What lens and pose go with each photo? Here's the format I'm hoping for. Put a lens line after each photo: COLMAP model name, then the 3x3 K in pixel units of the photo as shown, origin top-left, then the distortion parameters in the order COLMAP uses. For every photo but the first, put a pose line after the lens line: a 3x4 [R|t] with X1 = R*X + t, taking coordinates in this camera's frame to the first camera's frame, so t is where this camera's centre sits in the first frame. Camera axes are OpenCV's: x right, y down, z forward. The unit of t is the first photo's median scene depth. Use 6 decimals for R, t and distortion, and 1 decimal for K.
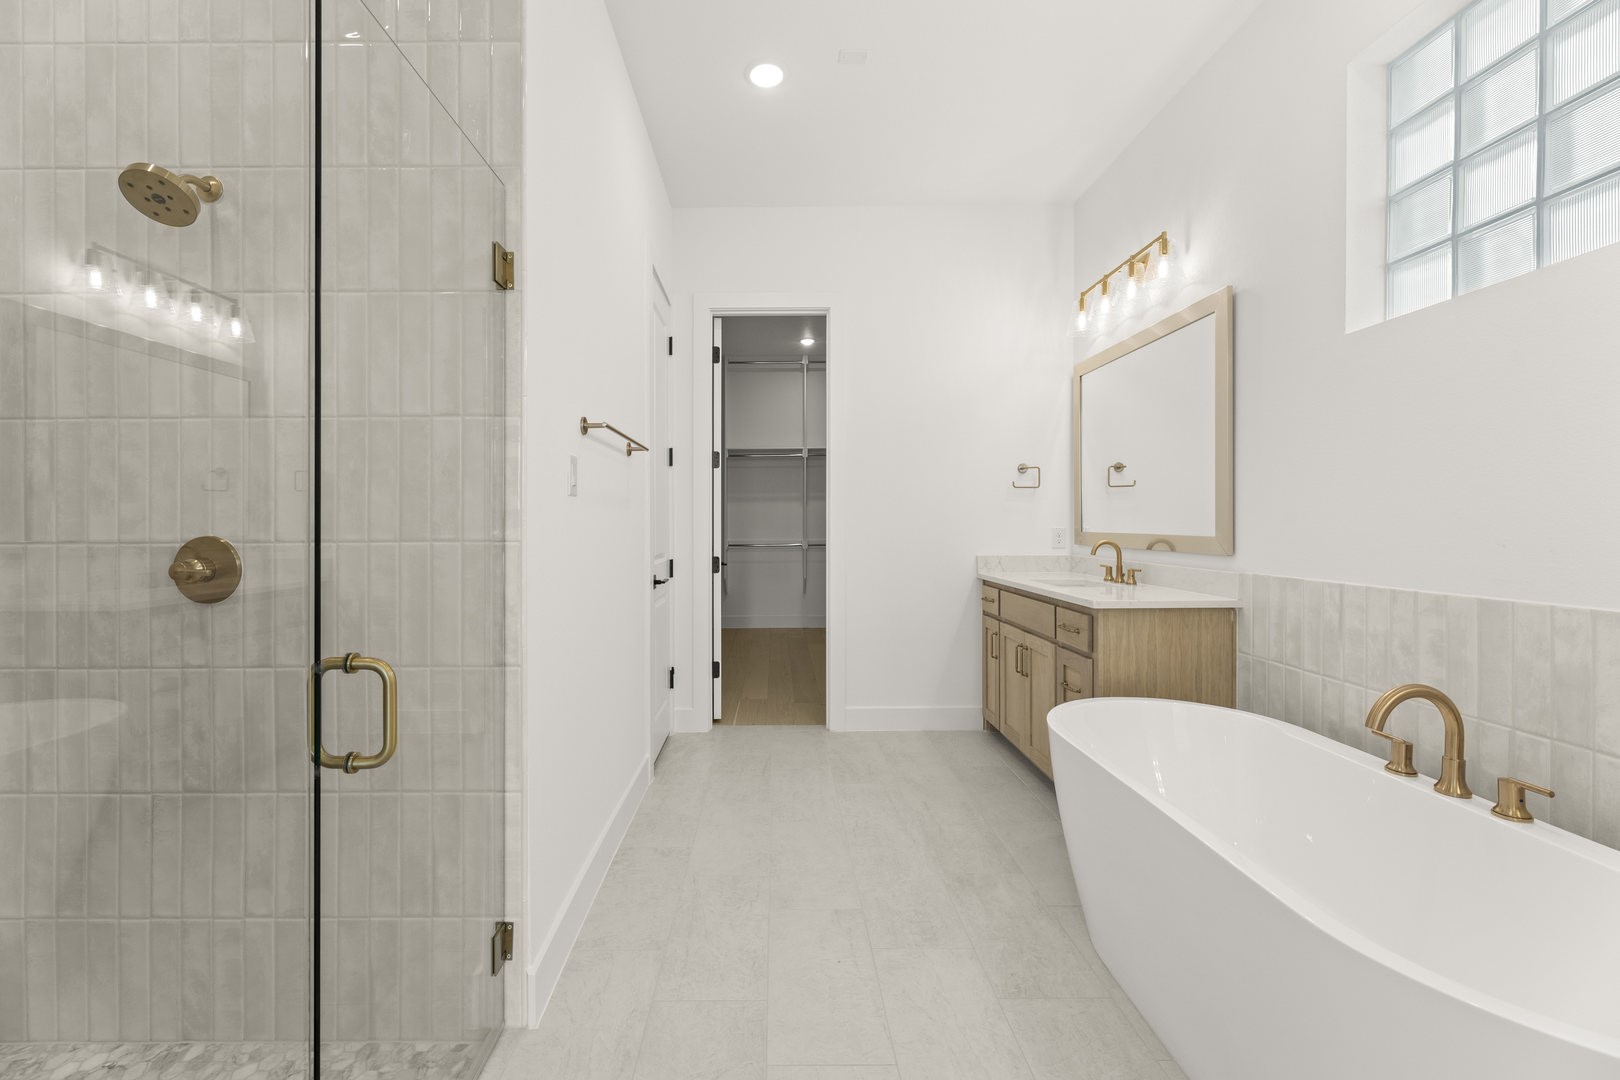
lens RADIAL K [[651.9, 0, 810.0], [0, 651.9, 540.0], [0, 0, 1]] dist [0.000163, 0.000036]
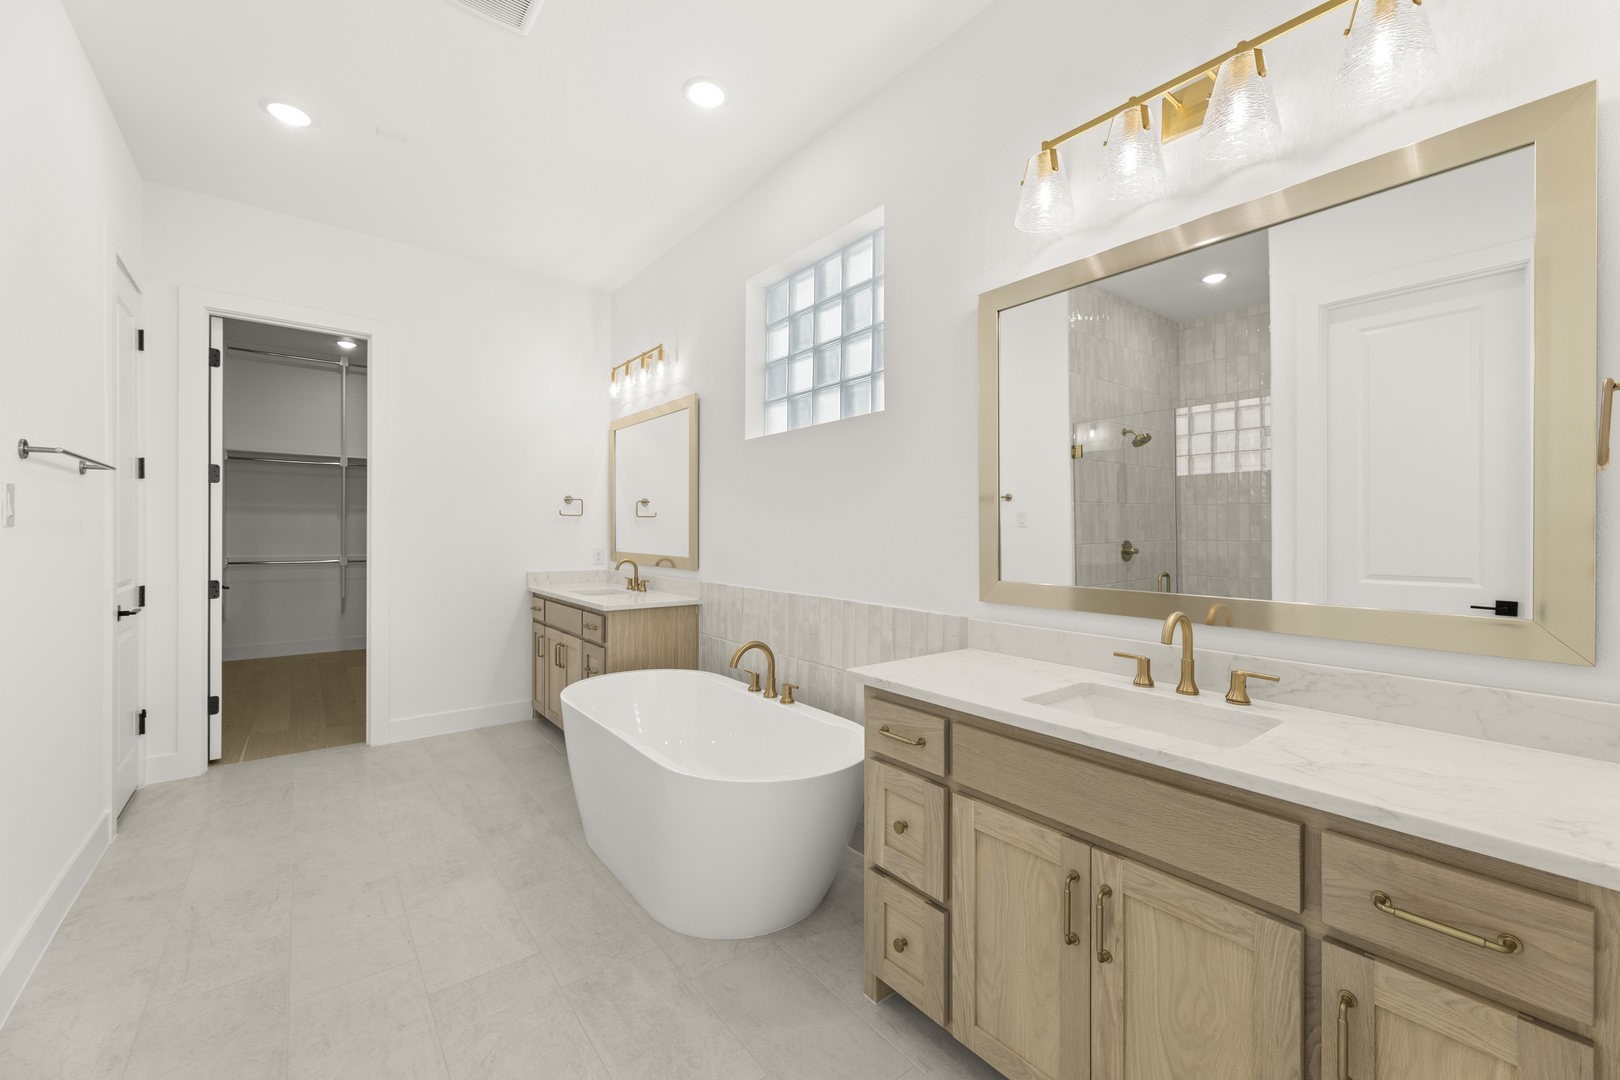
lens RADIAL K [[649.5, 0, 864.6], [0, 649.5, 538.4], [0, 0, 1]] dist [0.002016, 0.000266]
pose [[0.789754, 0.001775, 0.613421, 0.019570], [0.003187, 0.999970, -0.006997, -0.030462], [-0.613415, 0.007481, 0.789725, -0.348793]]
